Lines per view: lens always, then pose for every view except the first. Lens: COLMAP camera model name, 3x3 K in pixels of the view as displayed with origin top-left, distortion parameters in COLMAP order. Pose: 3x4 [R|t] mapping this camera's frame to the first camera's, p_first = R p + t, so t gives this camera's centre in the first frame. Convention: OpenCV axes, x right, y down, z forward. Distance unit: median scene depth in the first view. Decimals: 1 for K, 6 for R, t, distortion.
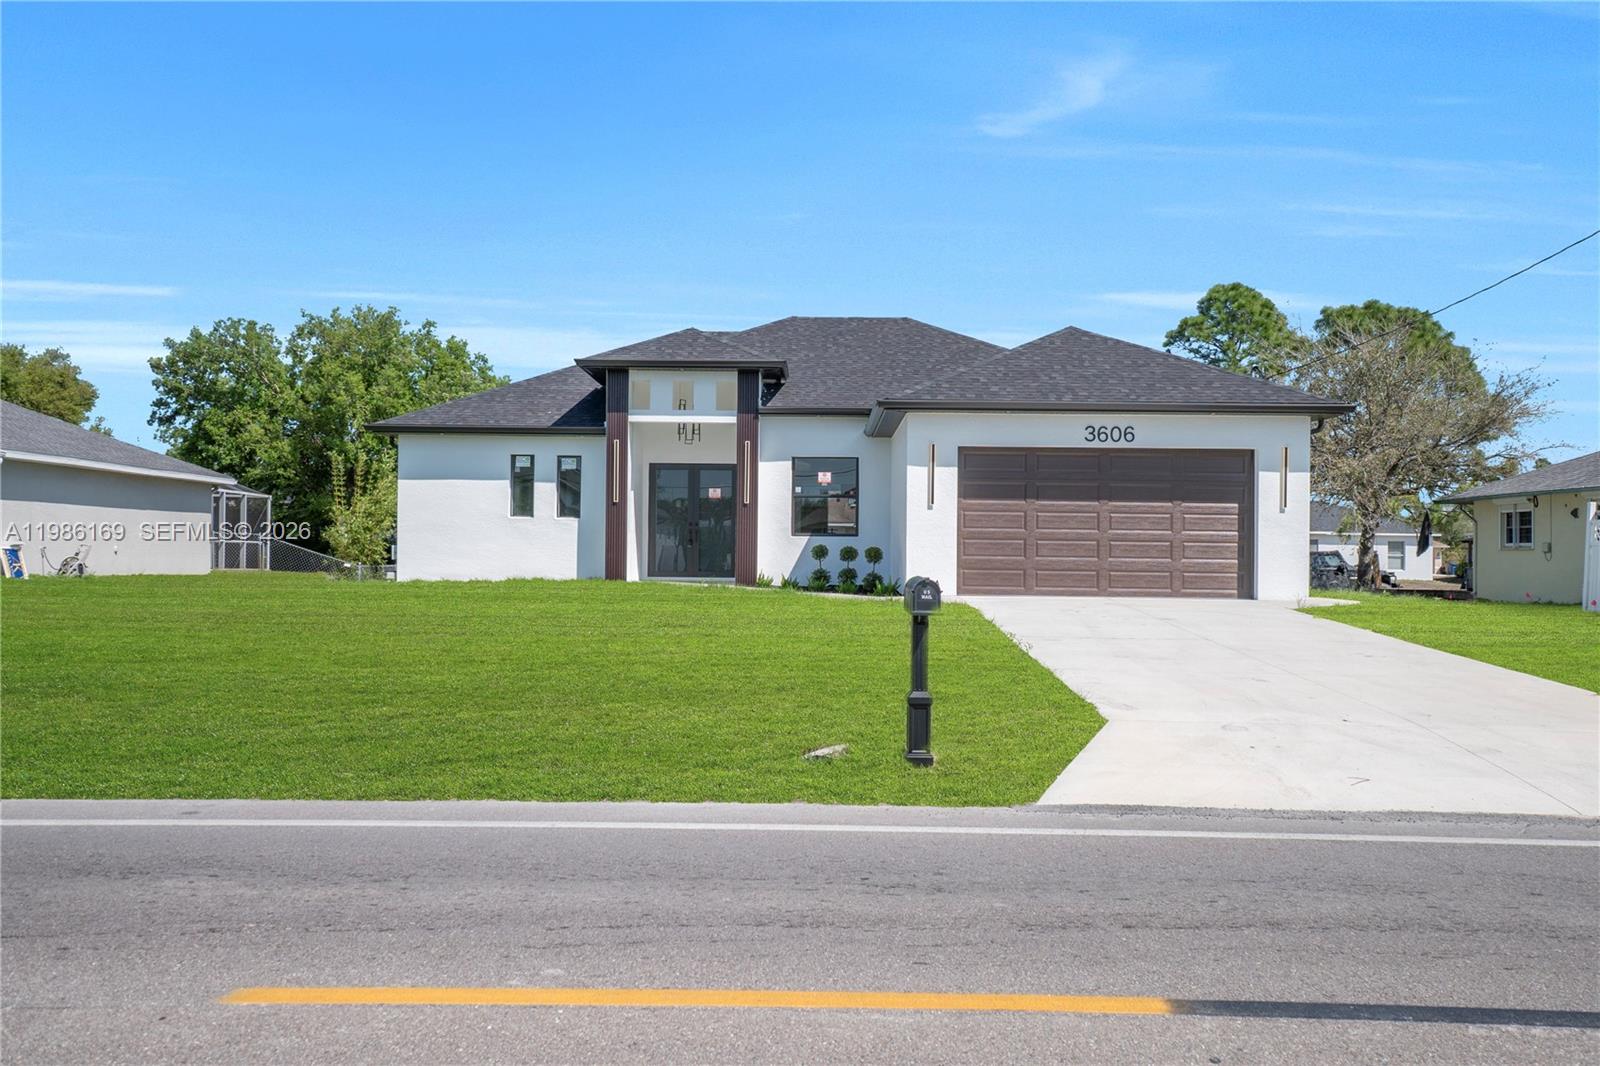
lens RADIAL K [[1327.0, 0, 799.4], [0, 1327.0, 535.3], [0, 0, 1]] dist [0.007580, 0.002861]
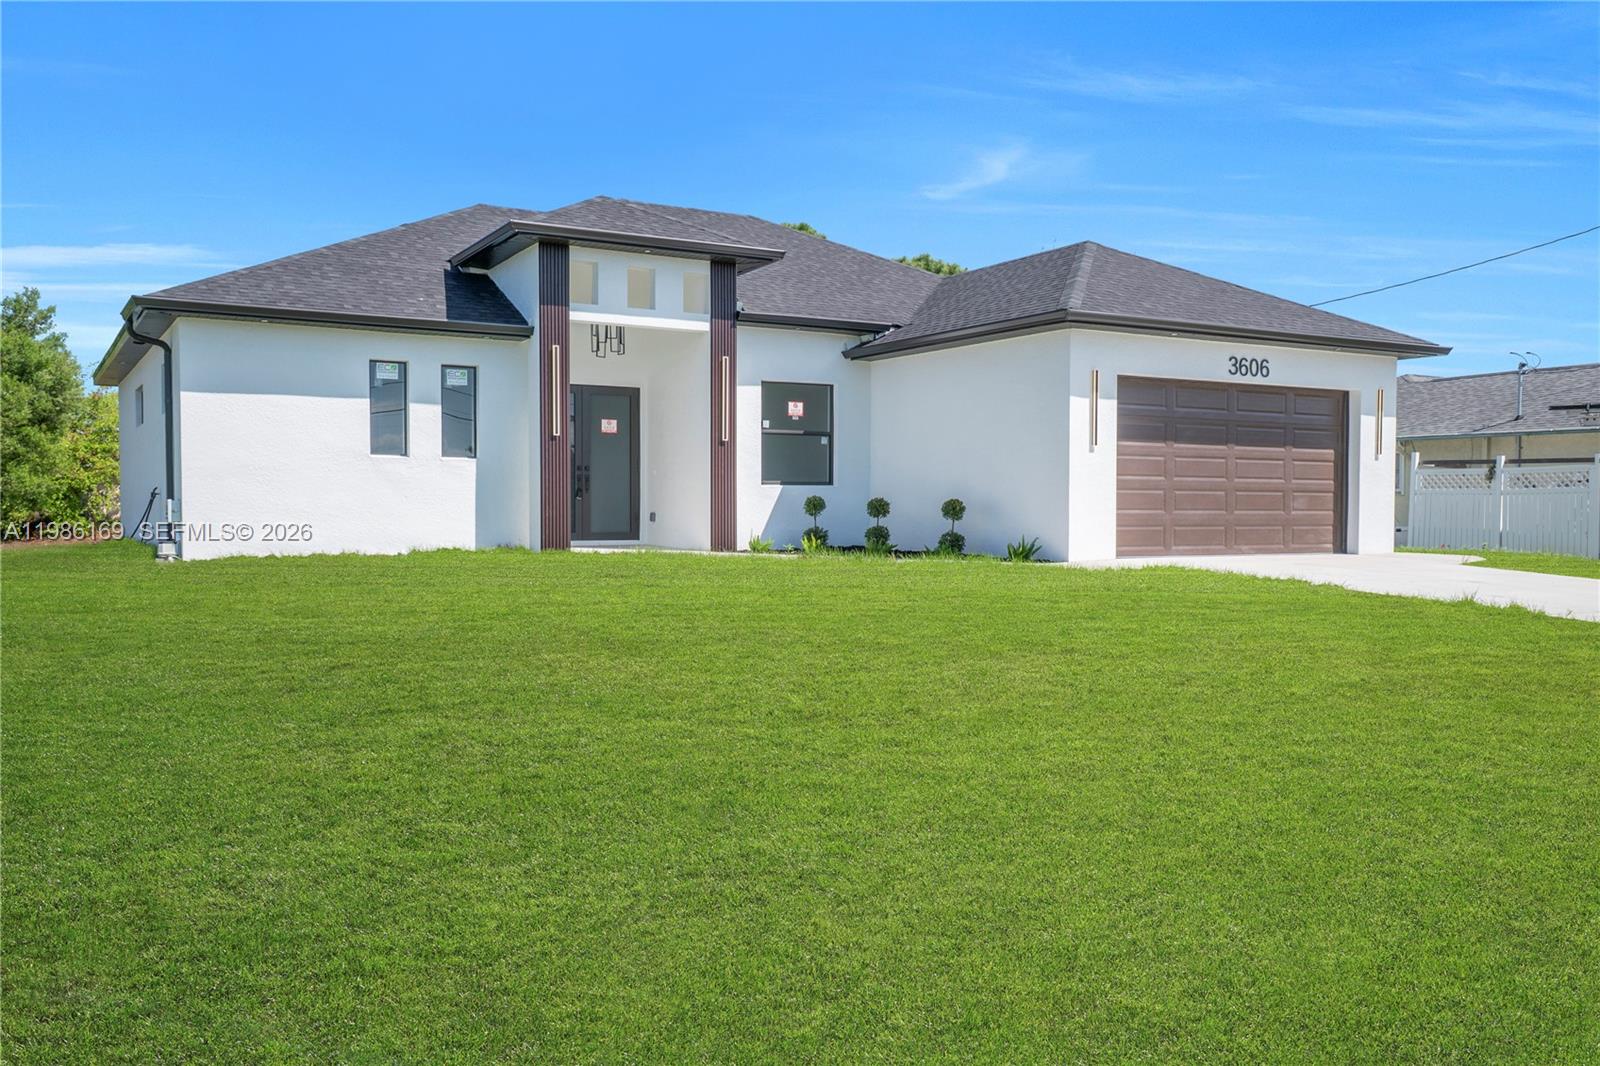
lens RADIAL K [[1327.0, 0, 799.4], [0, 1327.0, 535.3], [0, 0, 1]] dist [0.007580, 0.002861]
pose [[0.855622, -0.019603, 0.517230, -0.388097], [-0.001136, 0.999209, 0.039748, -0.000742], [-0.517600, -0.034597, 0.854923, 0.339890]]
